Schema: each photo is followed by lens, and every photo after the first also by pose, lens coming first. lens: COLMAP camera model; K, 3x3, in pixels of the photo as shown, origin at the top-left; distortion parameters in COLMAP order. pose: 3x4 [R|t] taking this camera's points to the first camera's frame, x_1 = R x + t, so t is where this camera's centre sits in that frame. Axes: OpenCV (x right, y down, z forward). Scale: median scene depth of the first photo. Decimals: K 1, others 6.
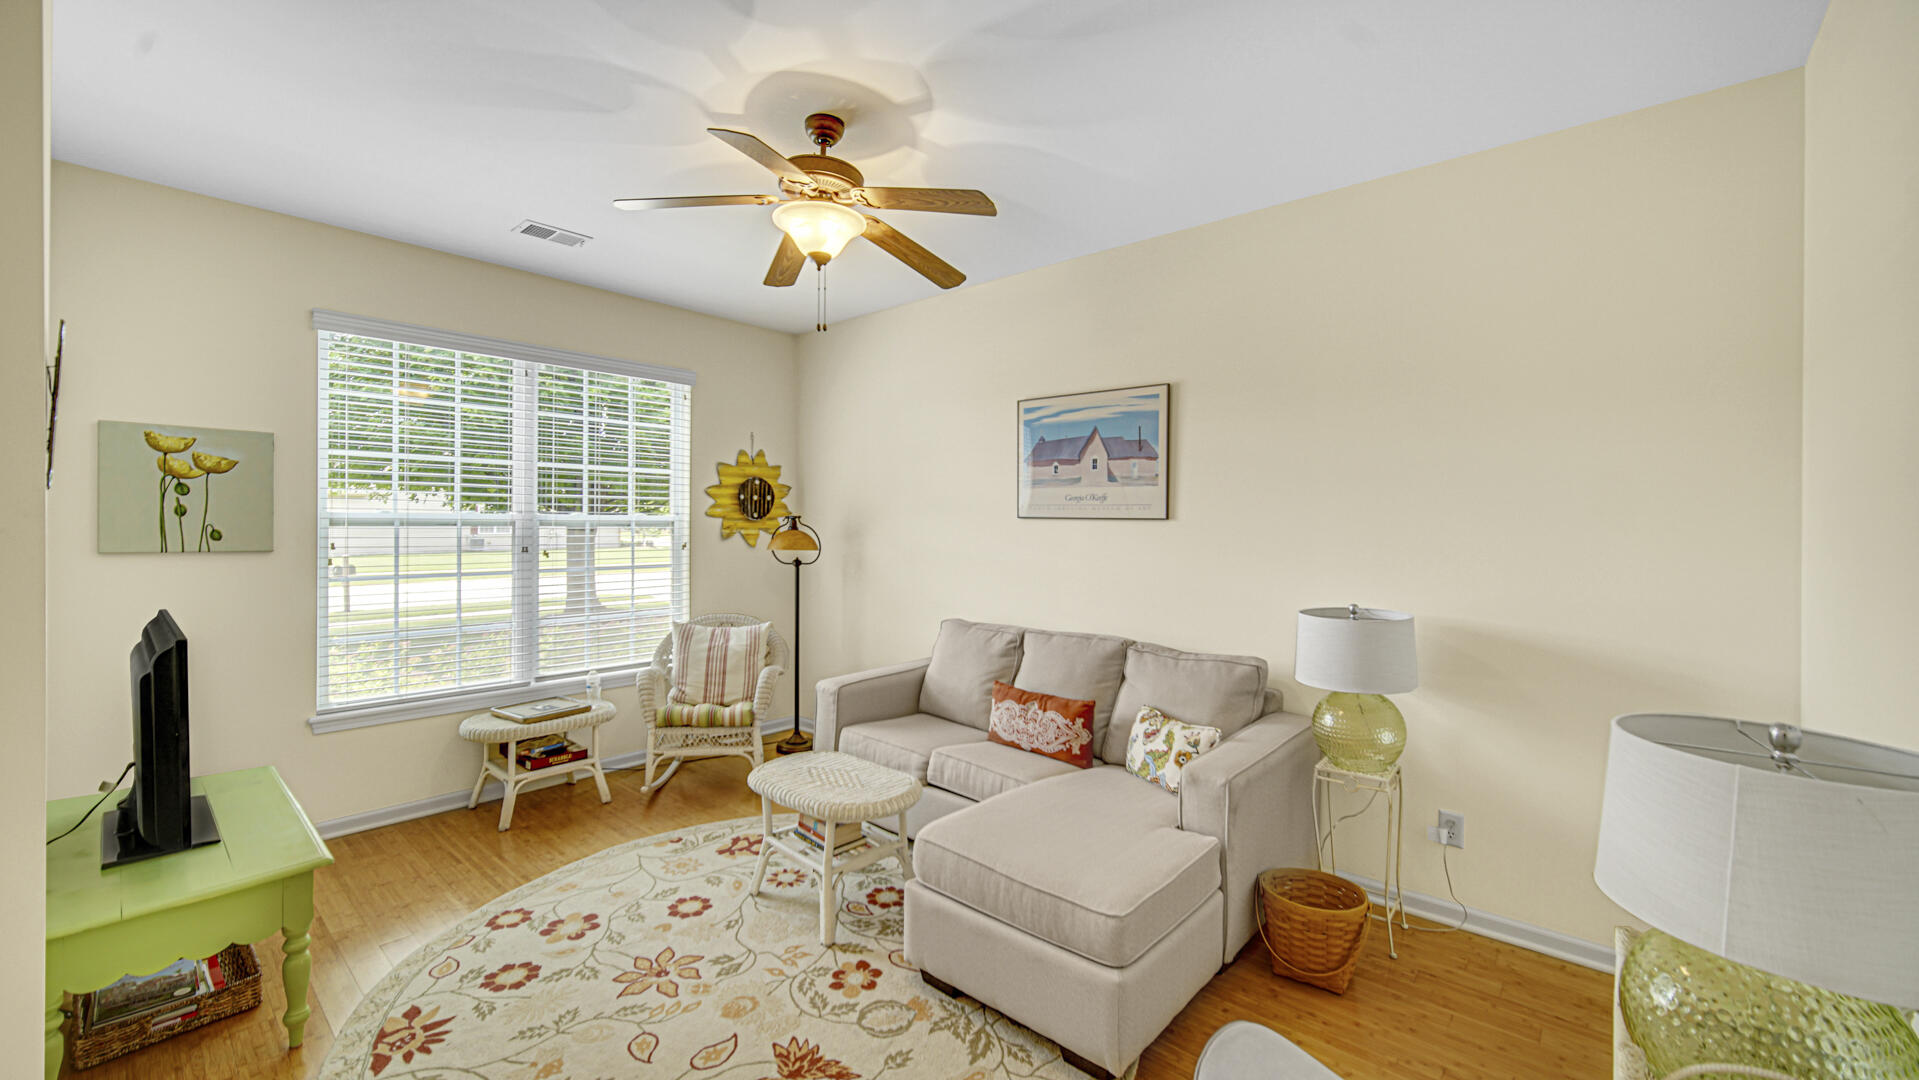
lens RADIAL K [[759.6, 0, 942.3], [0, 759.6, 531.4], [0, 0, 1]] dist [-0.005041, 0.000224]
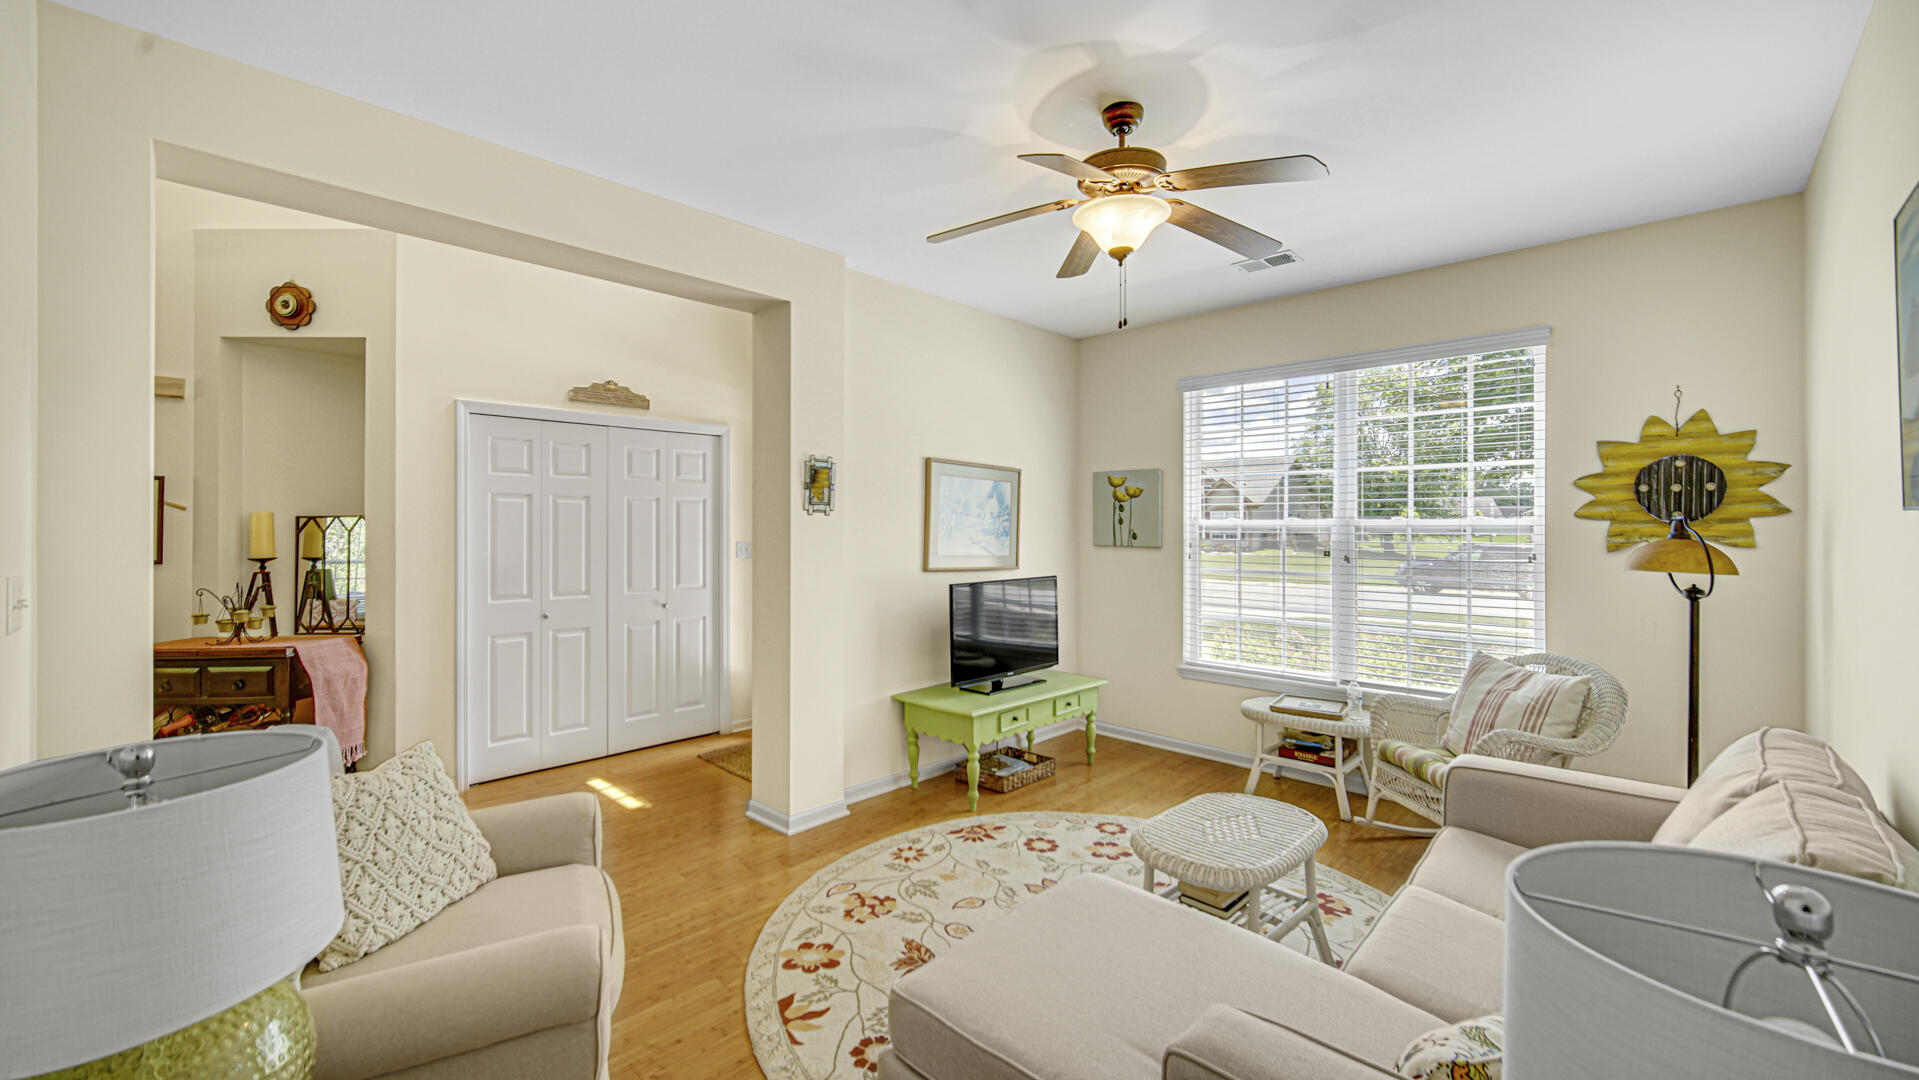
lens RADIAL K [[759.6, 0, 952.0], [0, 759.6, 527.8], [0, 0, 1]] dist [-0.005041, 0.000224]
pose [[-0.041089, -0.004279, -0.999146, 0.530397], [-0.012079, 0.999920, -0.003786, -0.001644], [0.999082, 0.011914, -0.041138, 0.539054]]
